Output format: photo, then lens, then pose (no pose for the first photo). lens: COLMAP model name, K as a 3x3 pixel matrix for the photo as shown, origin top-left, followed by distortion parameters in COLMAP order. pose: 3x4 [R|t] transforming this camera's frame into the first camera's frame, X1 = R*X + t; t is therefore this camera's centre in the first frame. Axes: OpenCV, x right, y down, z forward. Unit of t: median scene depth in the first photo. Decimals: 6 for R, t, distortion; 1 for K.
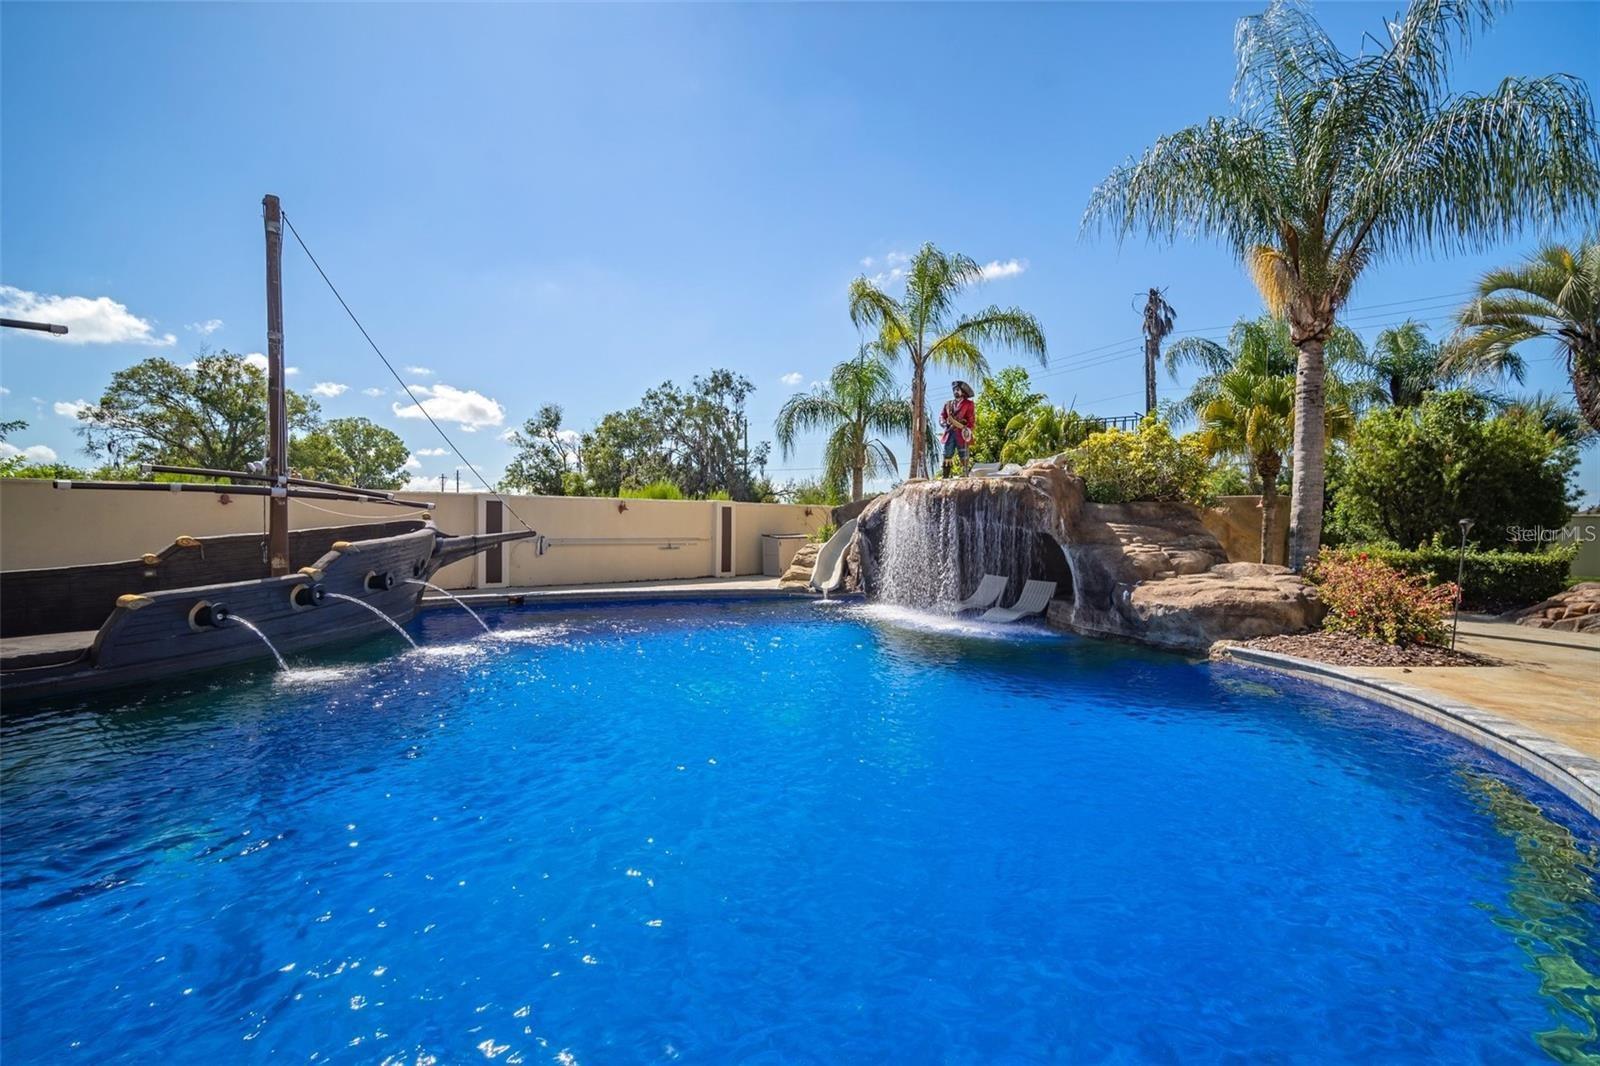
lens RADIAL K [[701.0, 0, 800.8], [0, 701.0, 526.9], [0, 0, 1]] dist [-0.005337, 0.001302]
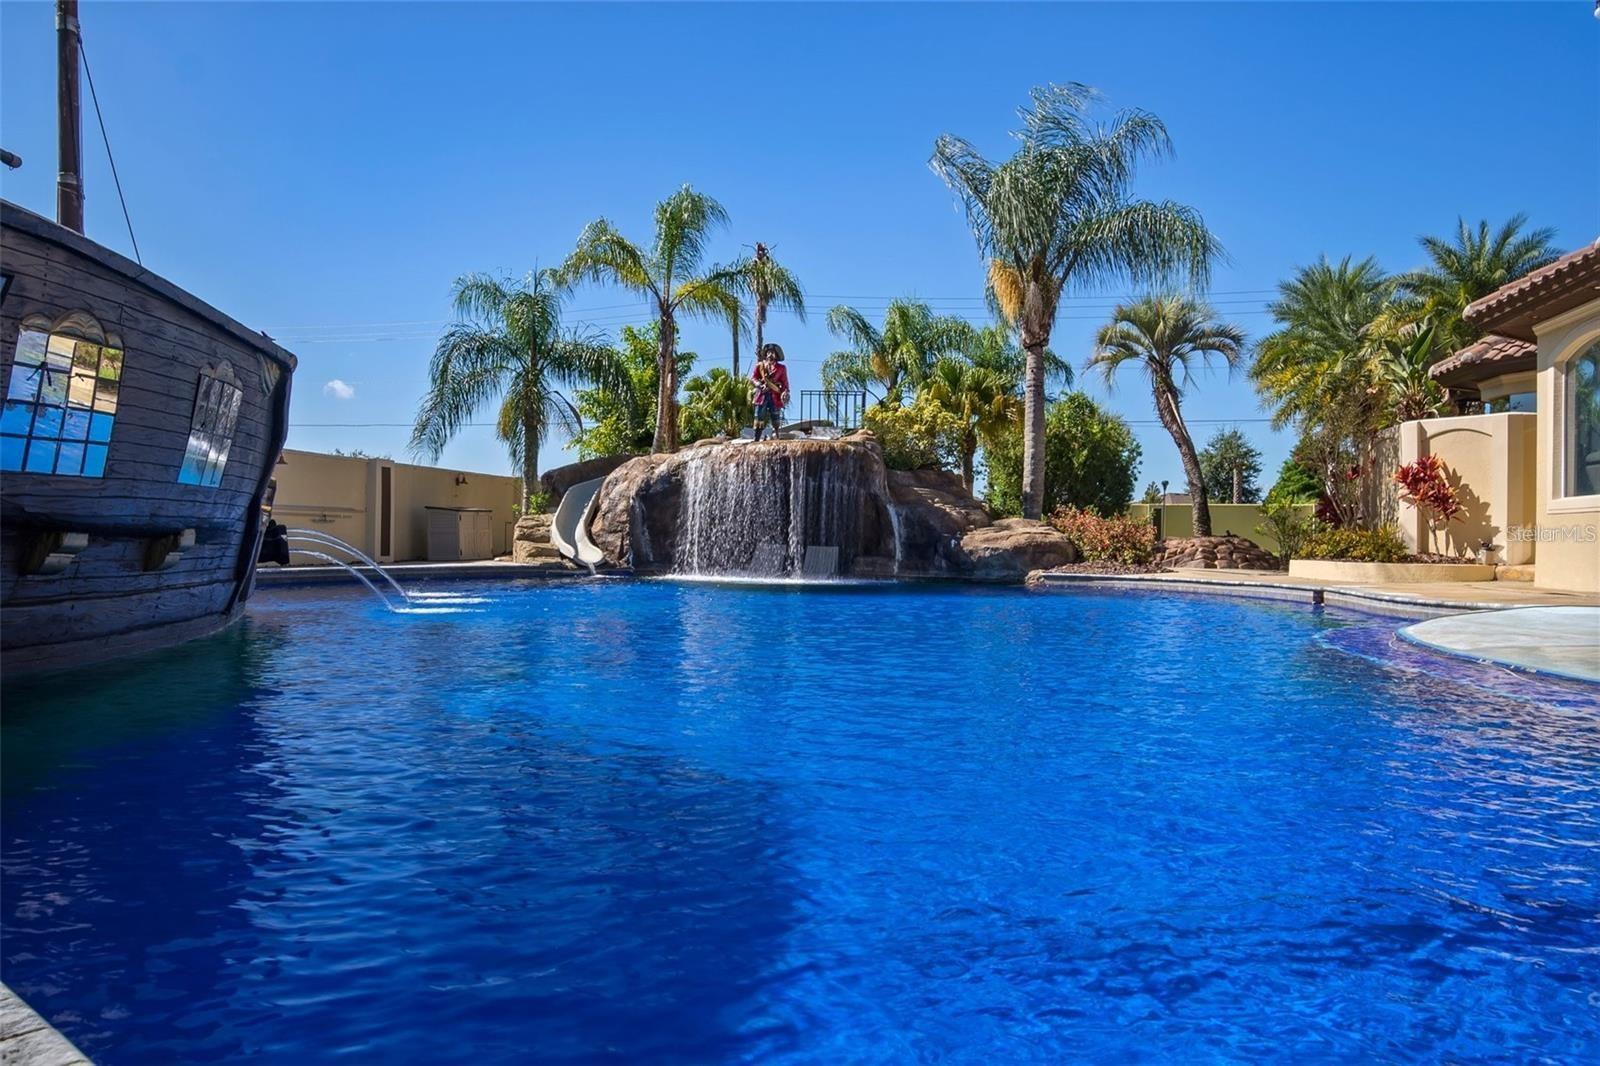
lens RADIAL K [[1066.1, 0, 798.4], [0, 1066.1, 536.6], [0, 0, 1]] dist [-0.002590, -0.002807]
pose [[0.794198, -0.000918, 0.607659, -0.739627], [-0.000318, 0.999998, 0.001925, 0.070634], [-0.607659, -0.001722, 0.794196, -0.253291]]
